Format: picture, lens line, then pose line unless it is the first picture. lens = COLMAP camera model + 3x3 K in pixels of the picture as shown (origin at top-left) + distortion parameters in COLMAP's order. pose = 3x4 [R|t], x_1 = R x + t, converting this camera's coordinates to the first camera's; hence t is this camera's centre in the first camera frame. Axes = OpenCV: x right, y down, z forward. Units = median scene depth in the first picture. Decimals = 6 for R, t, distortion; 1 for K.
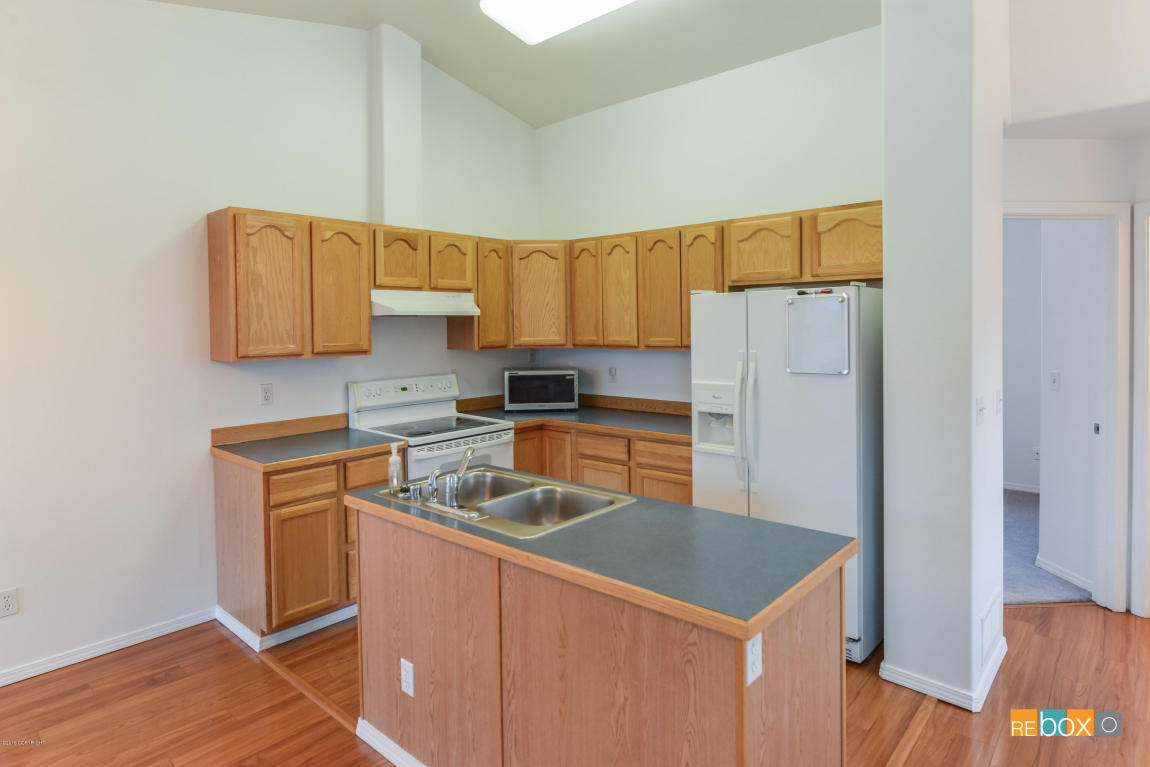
lens RADIAL K [[642.0, 0, 576.1], [0, 642.0, 331.9], [0, 0, 1]] dist [-0.008200, -0.002187]
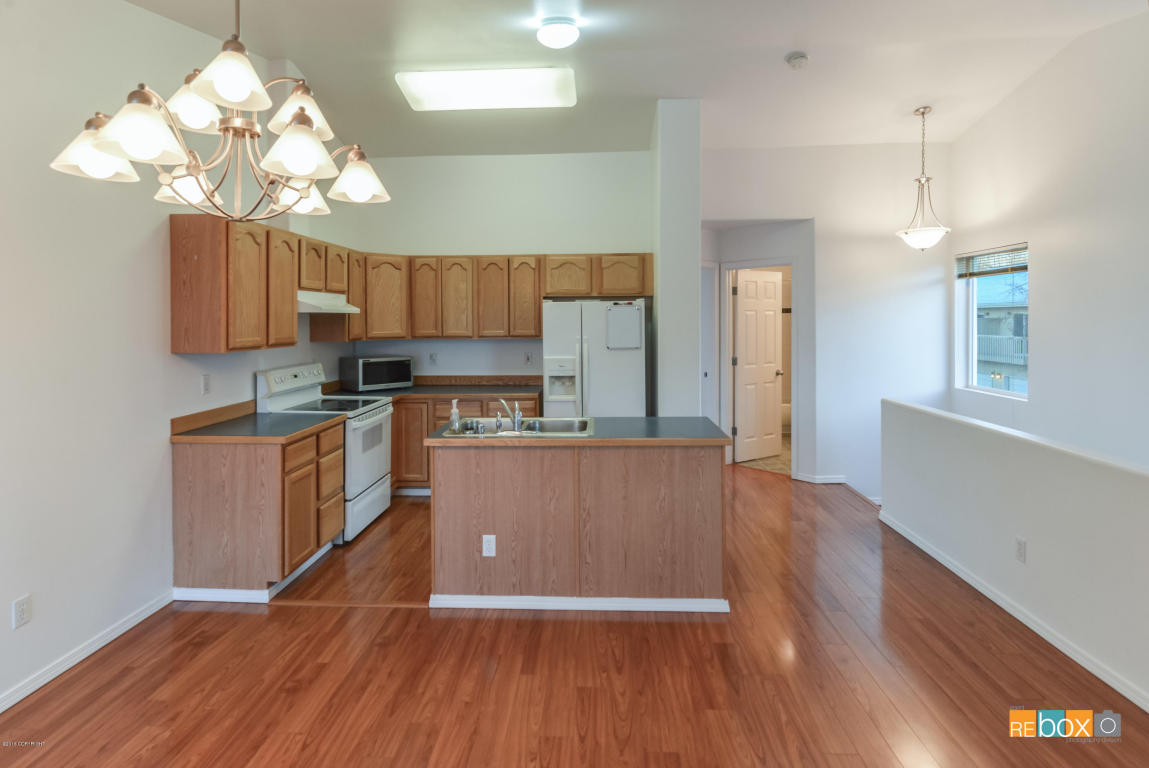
lens RADIAL K [[588.0, 0, 571.4], [0, 588.0, 322.6], [0, 0, 1]] dist [-0.001457, -0.000098]
pose [[0.776497, 0.003331, 0.630112, -0.612870], [0.004132, 0.999938, -0.010378, 0.006195], [-0.630108, 0.010662, 0.776435, -0.149978]]
